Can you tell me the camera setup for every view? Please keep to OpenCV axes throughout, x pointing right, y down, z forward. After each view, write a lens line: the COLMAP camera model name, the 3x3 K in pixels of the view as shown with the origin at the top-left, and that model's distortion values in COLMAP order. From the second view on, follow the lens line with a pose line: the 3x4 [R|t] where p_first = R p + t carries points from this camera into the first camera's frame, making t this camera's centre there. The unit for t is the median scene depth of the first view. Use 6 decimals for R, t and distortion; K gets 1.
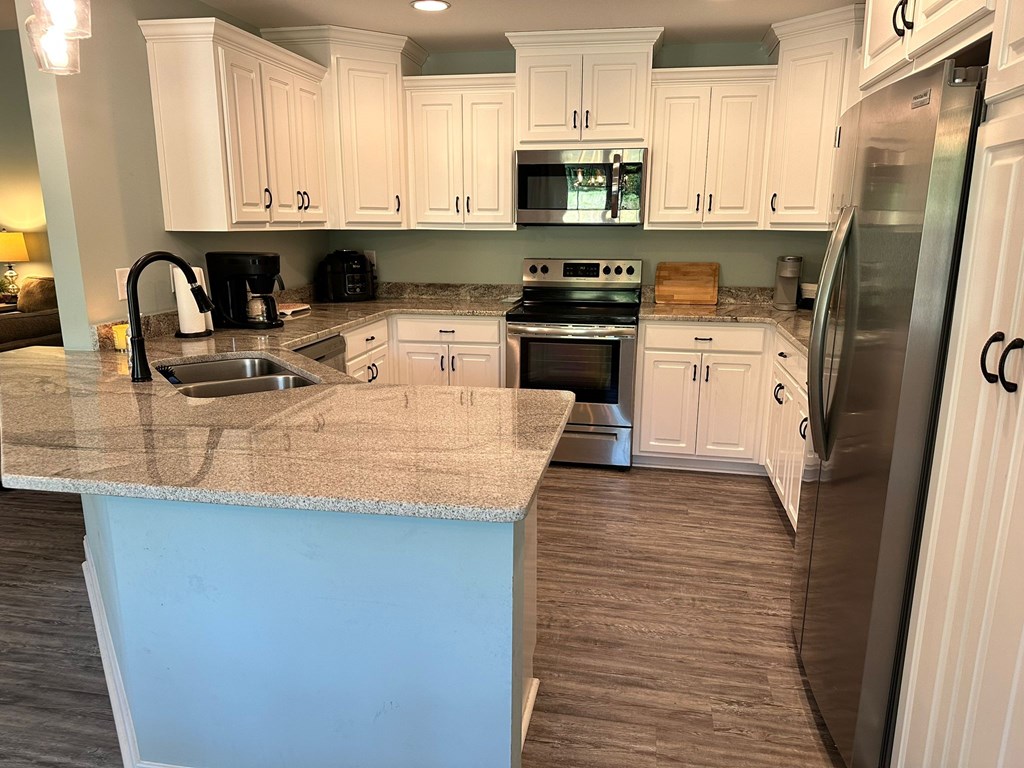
lens RADIAL K [[728.9, 0, 490.9], [0, 728.9, 384.7], [0, 0, 1]] dist [0.108327, -0.122548]
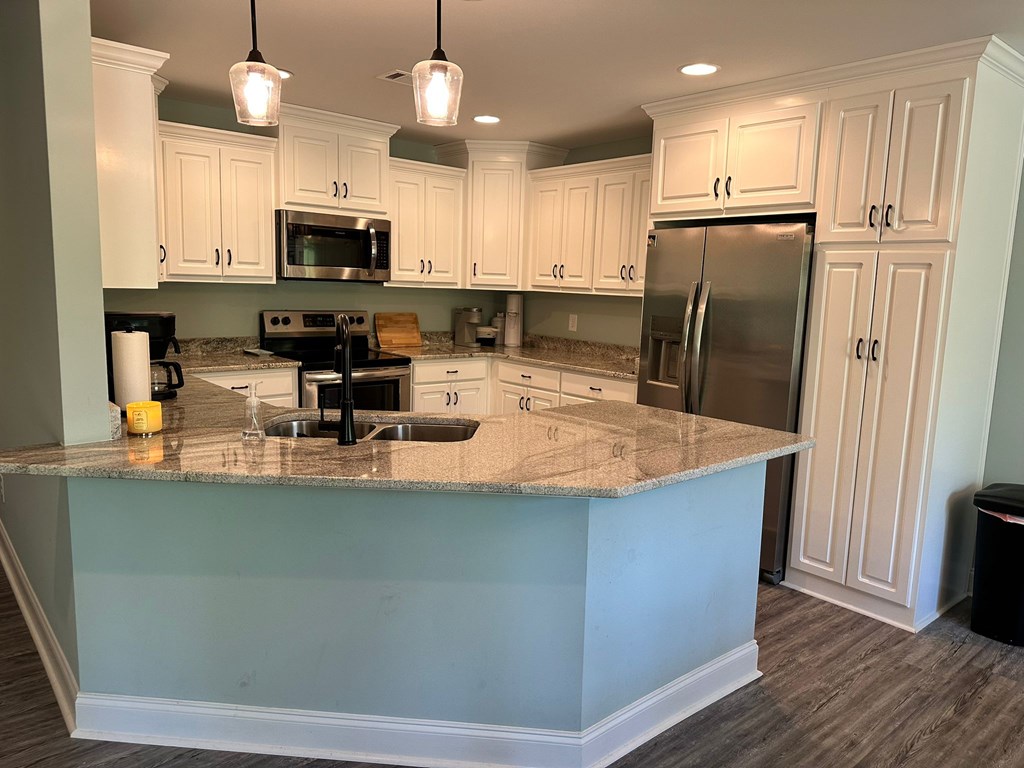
lens RADIAL K [[723.8, 0, 528.6], [0, 723.8, 376.1], [0, 0, 1]] dist [0.085914, -0.165248]
pose [[0.598329, -0.086506, 0.796567, -0.616439], [0.146290, 0.989239, -0.002455, -0.031151], [-0.787782, 0.117999, 0.604545, 0.128211]]
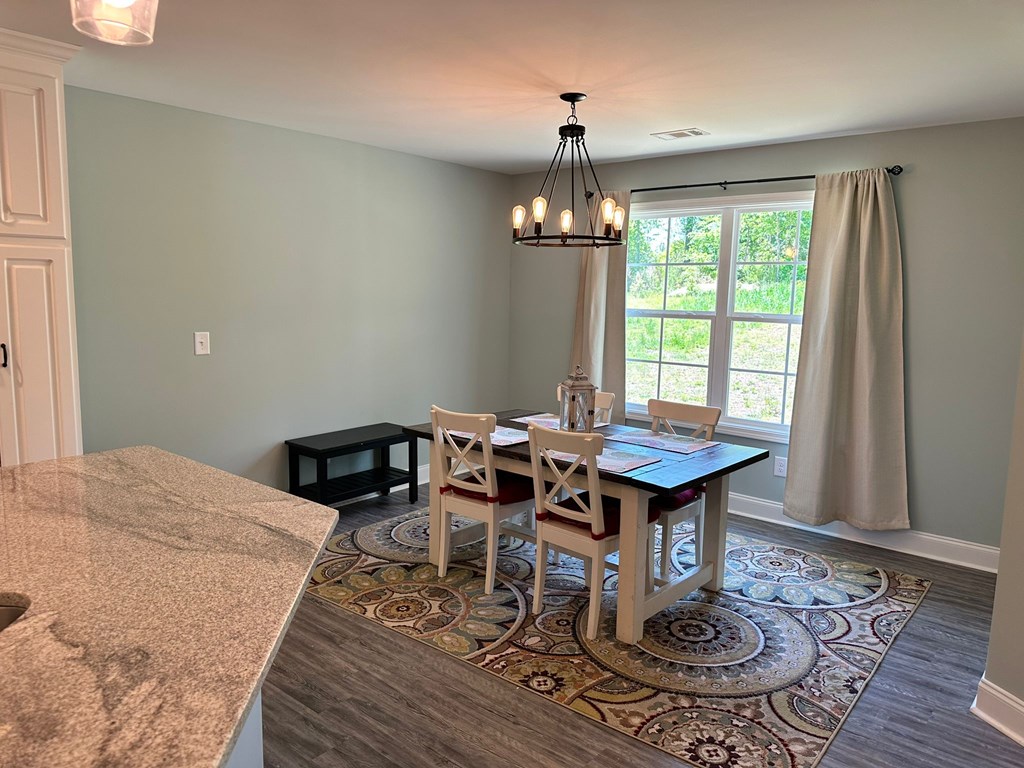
lens RADIAL K [[728.9, 0, 490.9], [0, 728.9, 384.7], [0, 0, 1]] dist [0.108327, -0.122548]
pose [[-0.867089, -0.077074, 0.492155, -0.527453], [0.102018, 0.939546, 0.326874, -0.162043], [-0.487596, 0.333637, -0.806806, 0.647072]]
